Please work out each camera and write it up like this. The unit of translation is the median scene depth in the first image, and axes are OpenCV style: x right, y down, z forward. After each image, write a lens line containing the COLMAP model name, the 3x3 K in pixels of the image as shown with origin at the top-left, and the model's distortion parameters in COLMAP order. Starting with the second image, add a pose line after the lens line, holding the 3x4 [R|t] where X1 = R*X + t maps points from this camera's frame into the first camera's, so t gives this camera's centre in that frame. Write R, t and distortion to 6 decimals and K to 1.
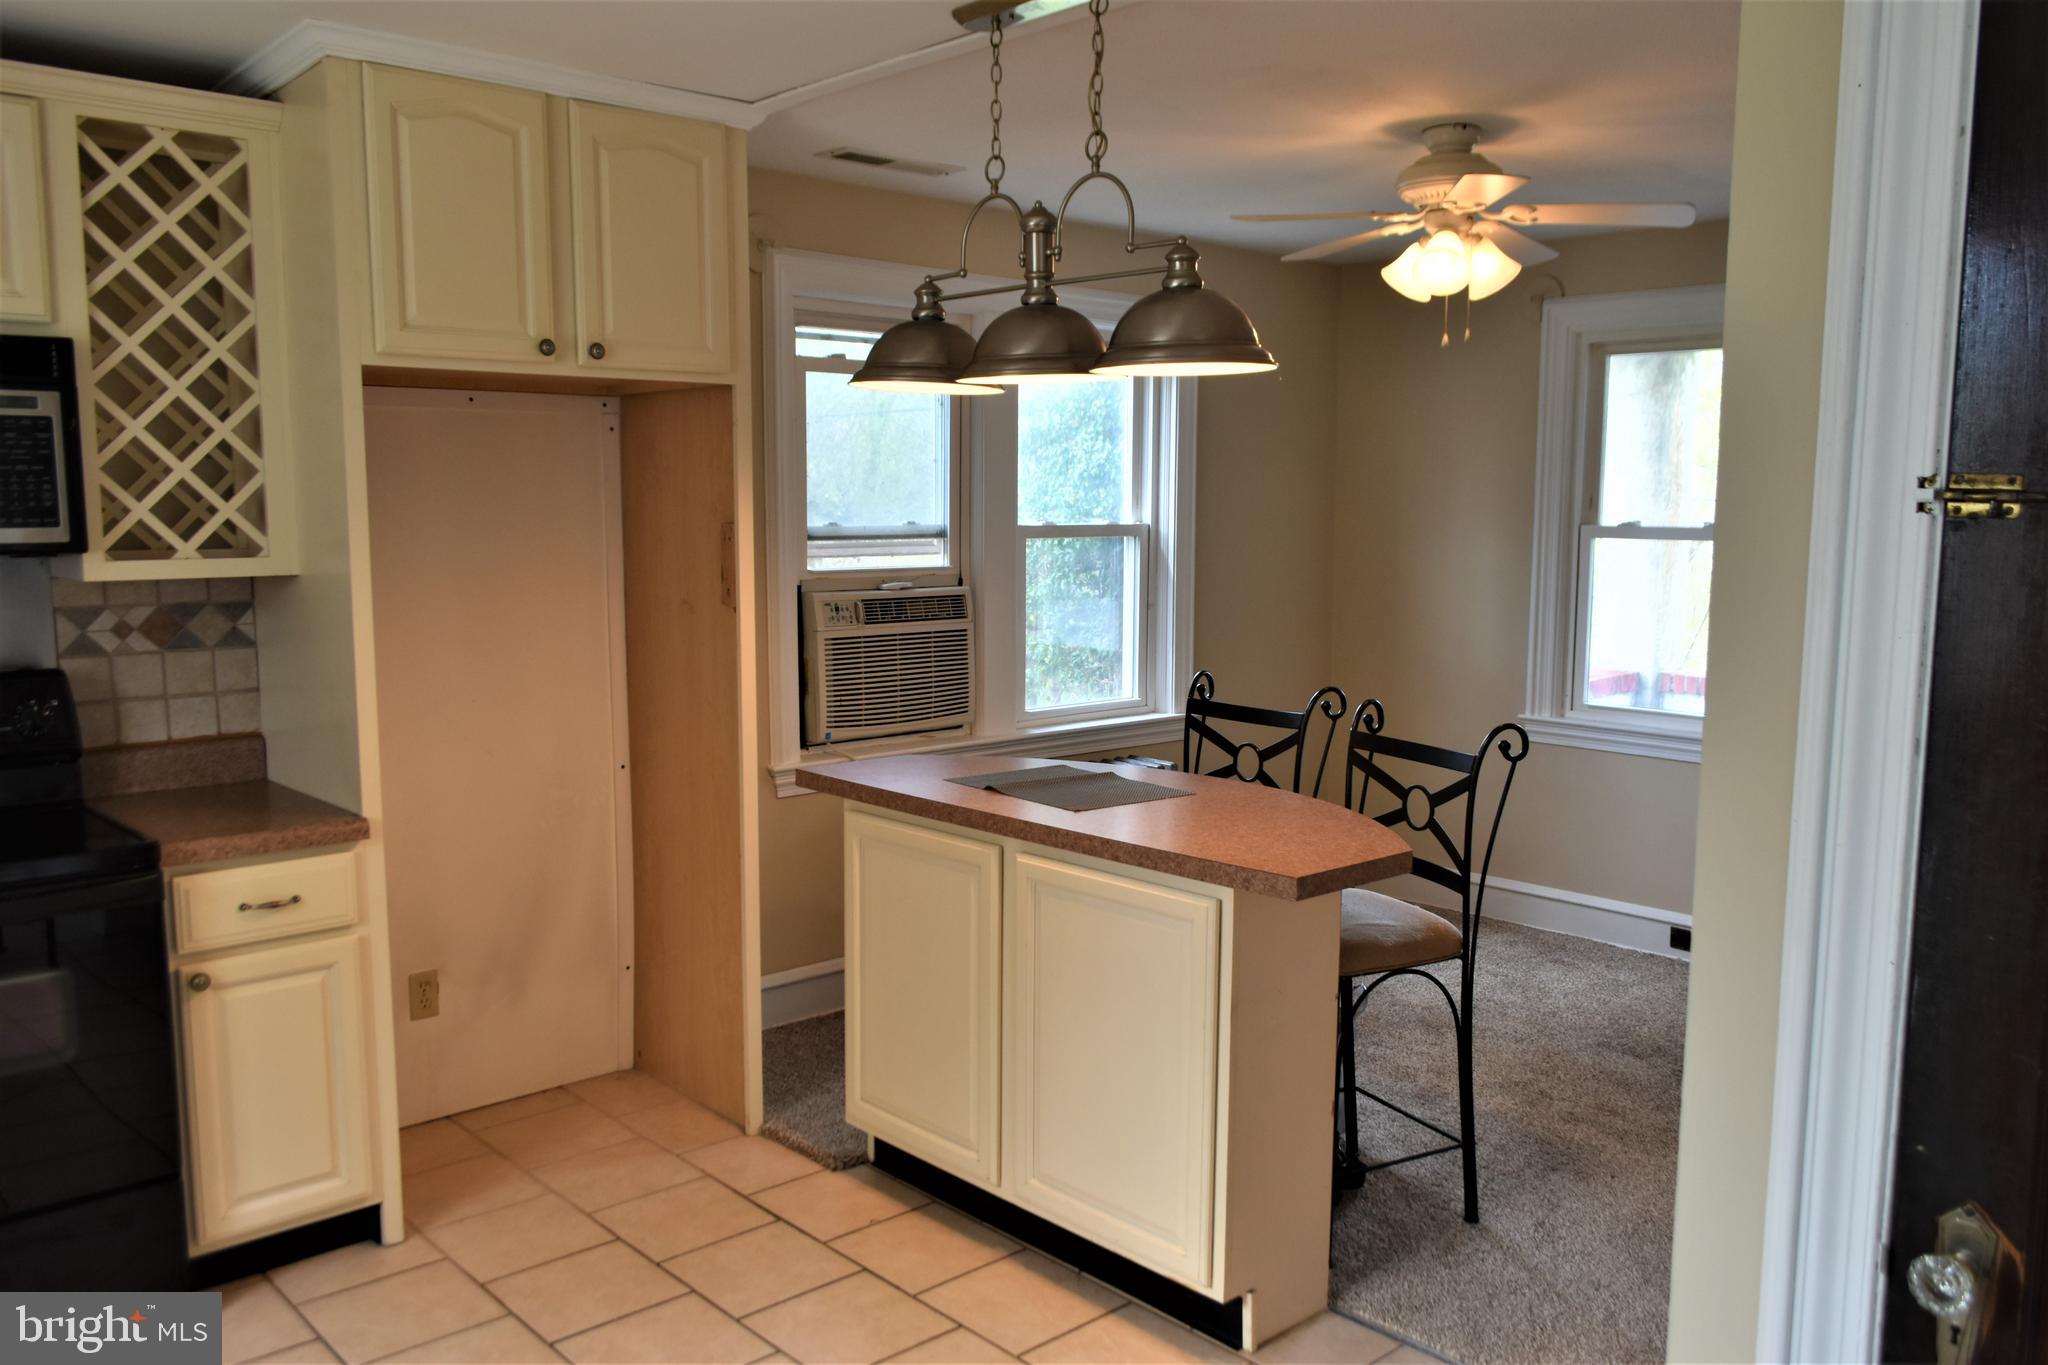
lens RADIAL K [[1612.3, 0, 1029.2], [0, 1612.3, 692.6], [0, 0, 1]] dist [-0.007091, -0.000077]
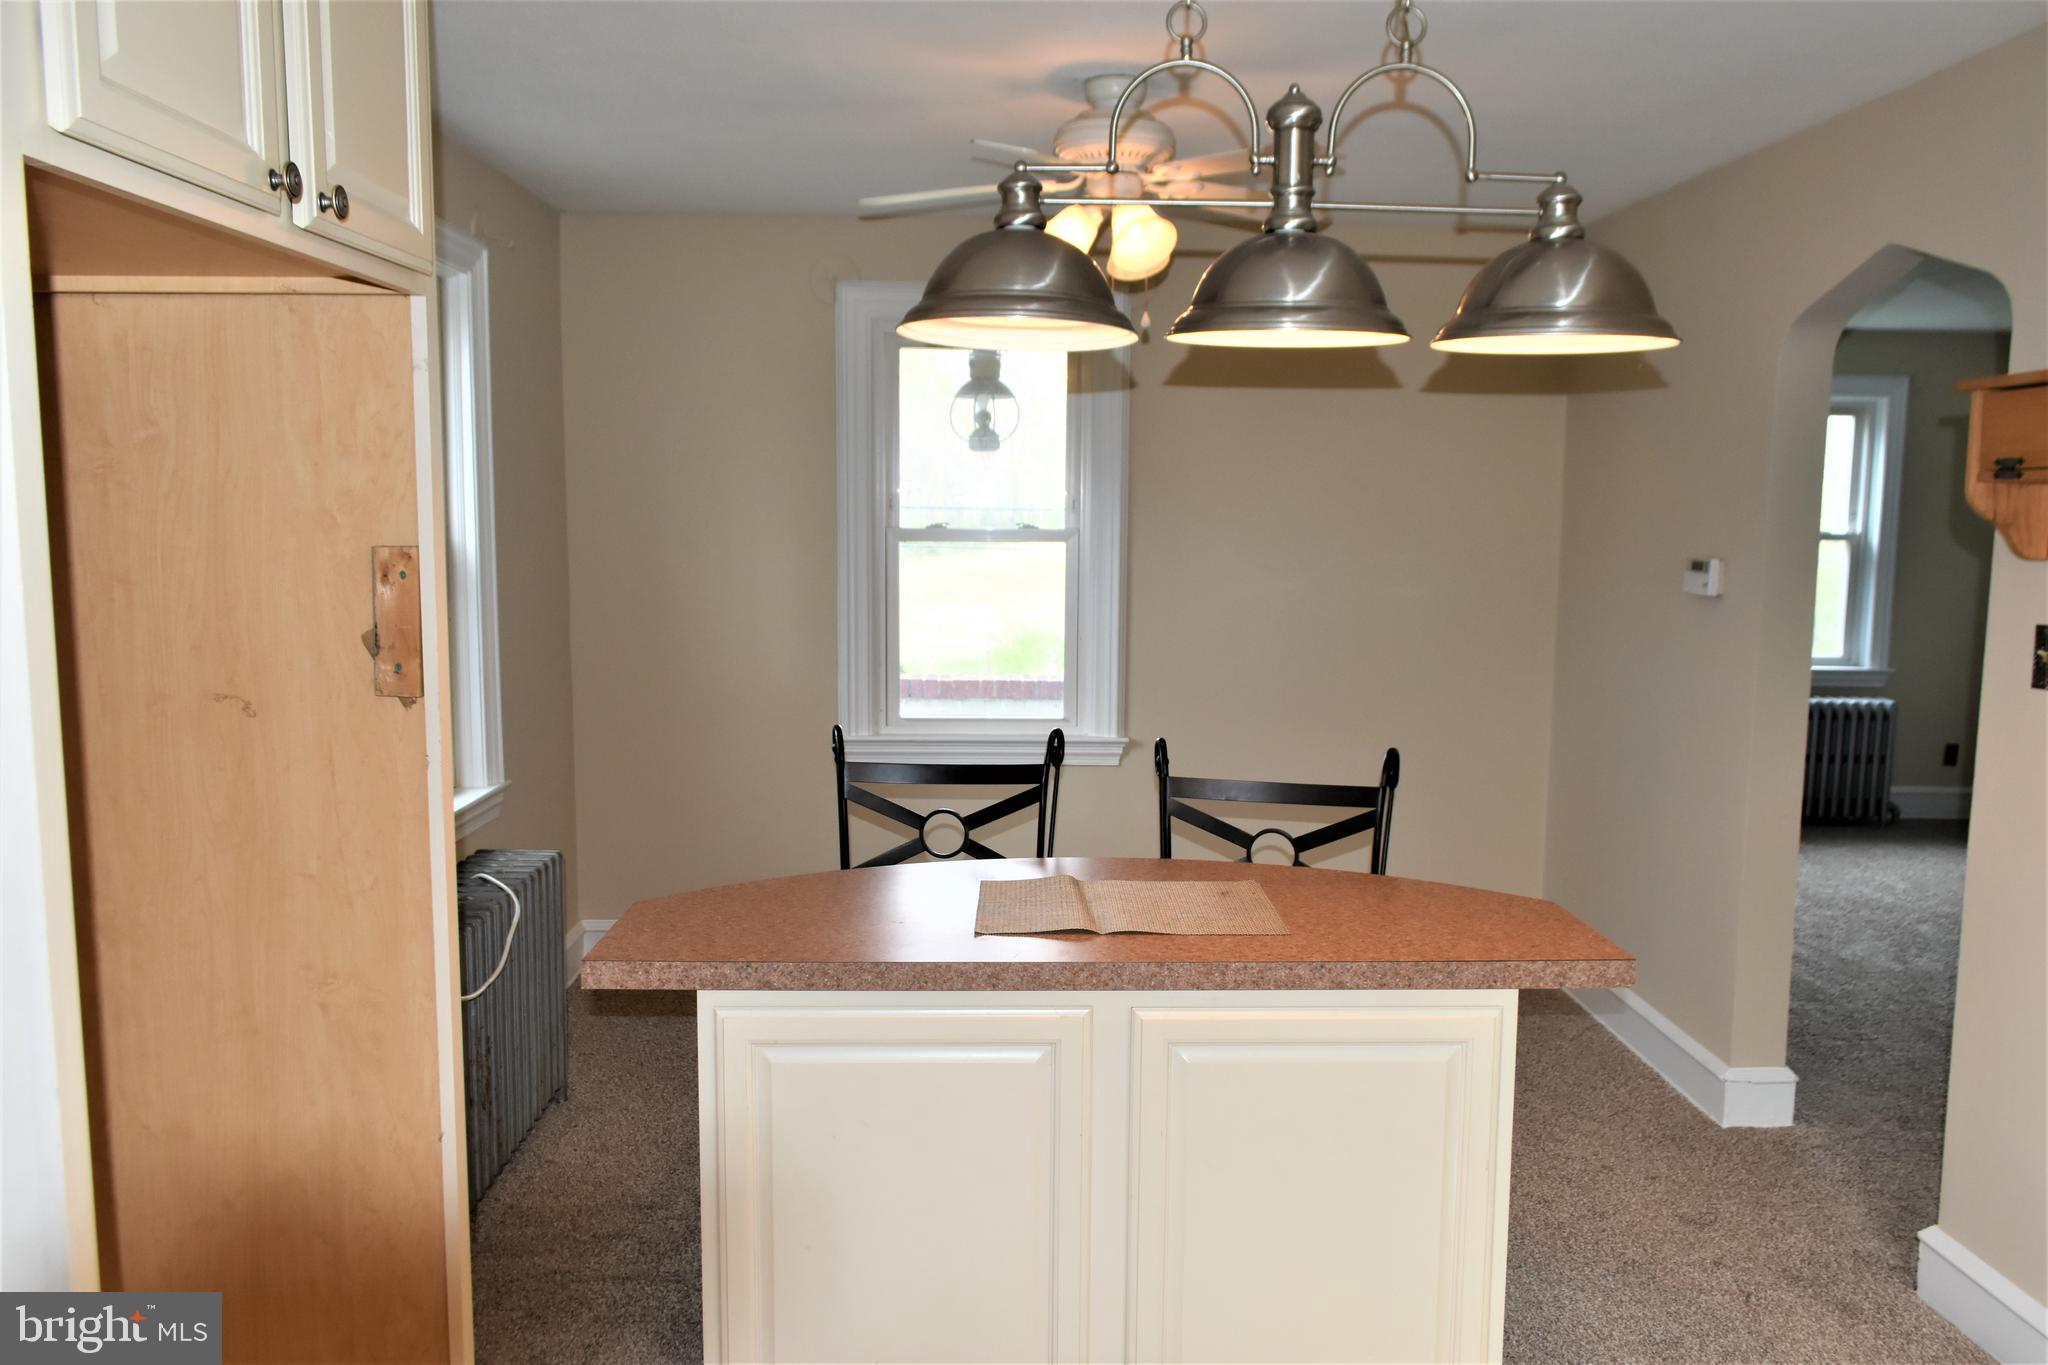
lens RADIAL K [[1612.3, 0, 1028.7], [0, 1612.3, 702.7], [0, 0, 1]] dist [-0.007091, -0.000077]
pose [[0.656304, -0.090703, 0.749025, -0.431396], [0.082788, 0.995411, 0.047999, -0.056292], [-0.749941, 0.030508, 0.660801, 0.441865]]
